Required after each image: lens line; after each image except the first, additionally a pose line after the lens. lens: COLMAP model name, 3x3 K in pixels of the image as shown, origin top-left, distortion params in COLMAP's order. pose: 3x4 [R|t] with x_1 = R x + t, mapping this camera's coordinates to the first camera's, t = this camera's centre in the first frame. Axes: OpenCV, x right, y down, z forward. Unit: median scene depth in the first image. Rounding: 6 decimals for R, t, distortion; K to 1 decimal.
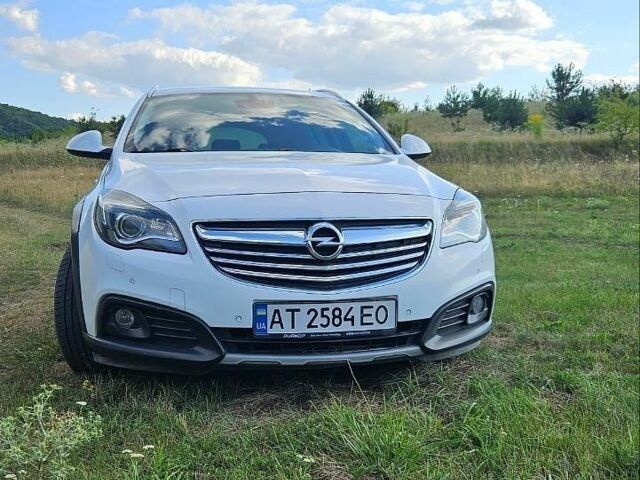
lens RADIAL K [[760.8, 0, 320.0], [0, 760.8, 240.0], [0, 0, 1]] dist [0.092928, -0.006624]
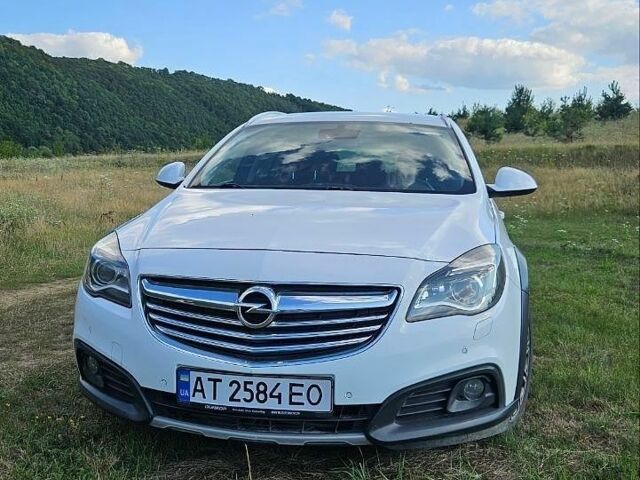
lens RADIAL K [[760.8, 0, 320.0], [0, 760.8, 240.0], [0, 0, 1]] dist [0.092928, -0.006624]
pose [[0.928316, 0.054727, -0.367743, 0.409025], [-0.052269, 0.998494, 0.016647, -0.098172], [0.368101, 0.003768, 0.929778, 0.179319]]
